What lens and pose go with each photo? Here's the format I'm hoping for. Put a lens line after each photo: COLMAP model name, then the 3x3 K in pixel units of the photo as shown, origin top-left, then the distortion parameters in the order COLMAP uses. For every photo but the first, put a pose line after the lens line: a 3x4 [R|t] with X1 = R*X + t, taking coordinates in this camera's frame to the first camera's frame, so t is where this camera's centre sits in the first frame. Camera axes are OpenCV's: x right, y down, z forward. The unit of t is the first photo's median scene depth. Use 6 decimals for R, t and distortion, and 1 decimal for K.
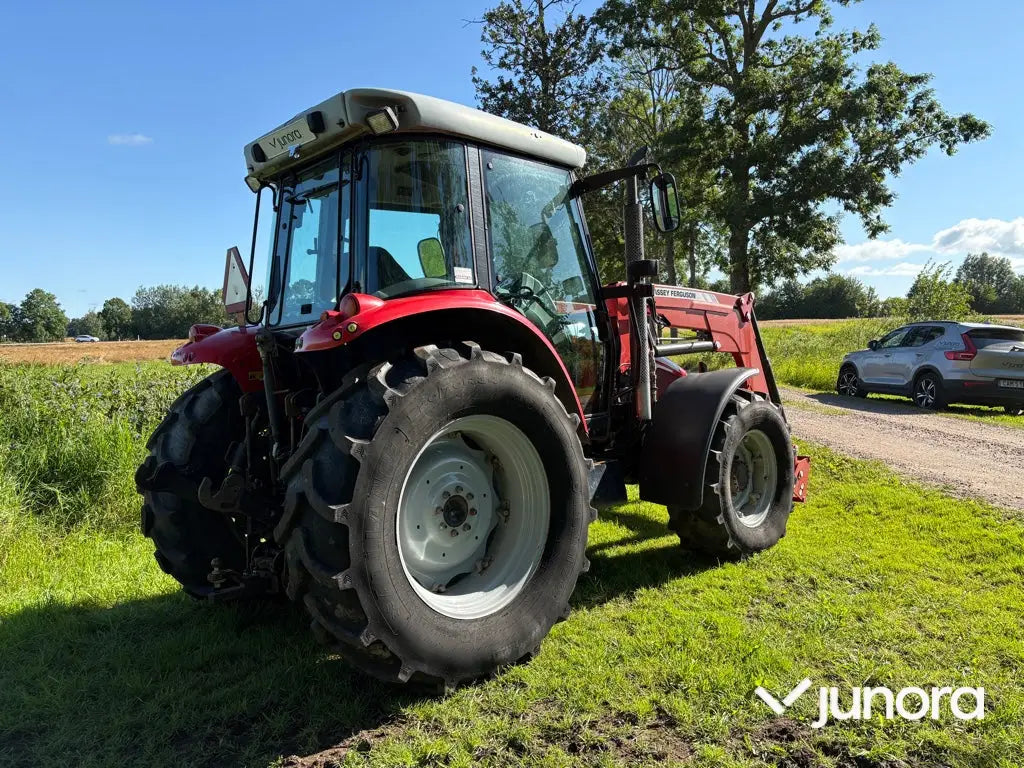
lens RADIAL K [[790.5, 0, 514.0], [0, 790.5, 396.7], [0, 0, 1]] dist [0.066132, -0.004246]
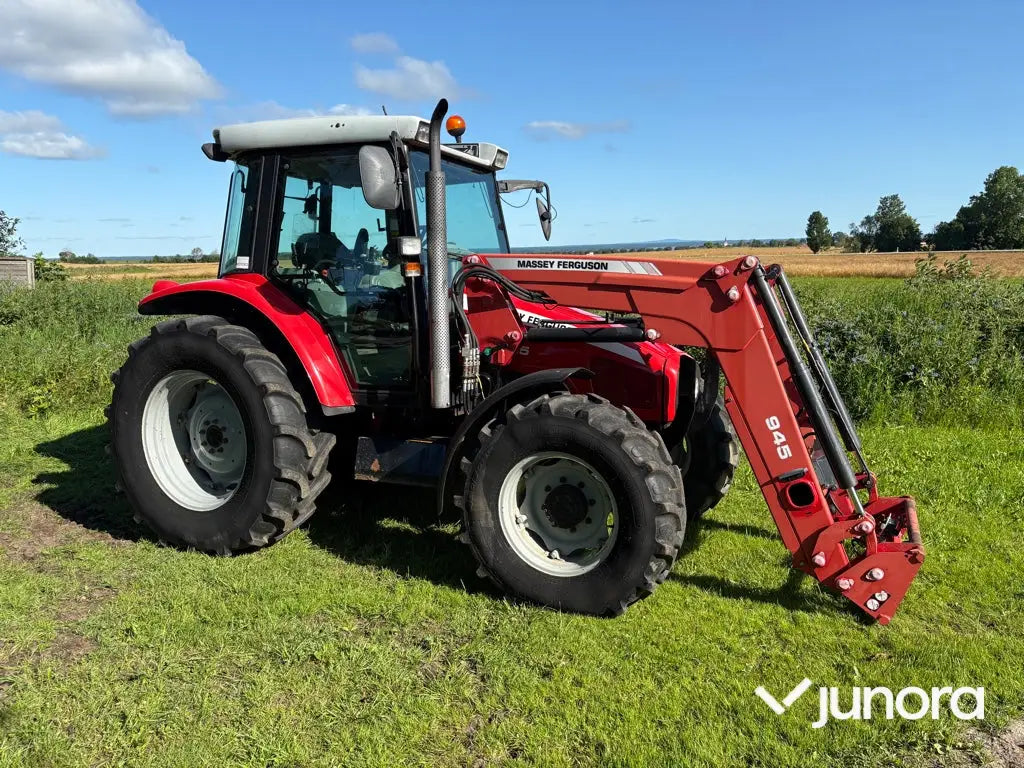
lens RADIAL K [[790.5, 0, 514.0], [0, 790.5, 396.7], [0, 0, 1]] dist [0.066132, -0.004246]
pose [[0.352574, 0.177247, -0.918844, 0.943017], [-0.063983, 0.984166, 0.165297, -0.128656], [0.933594, 0.000511, 0.358332, 0.673322]]
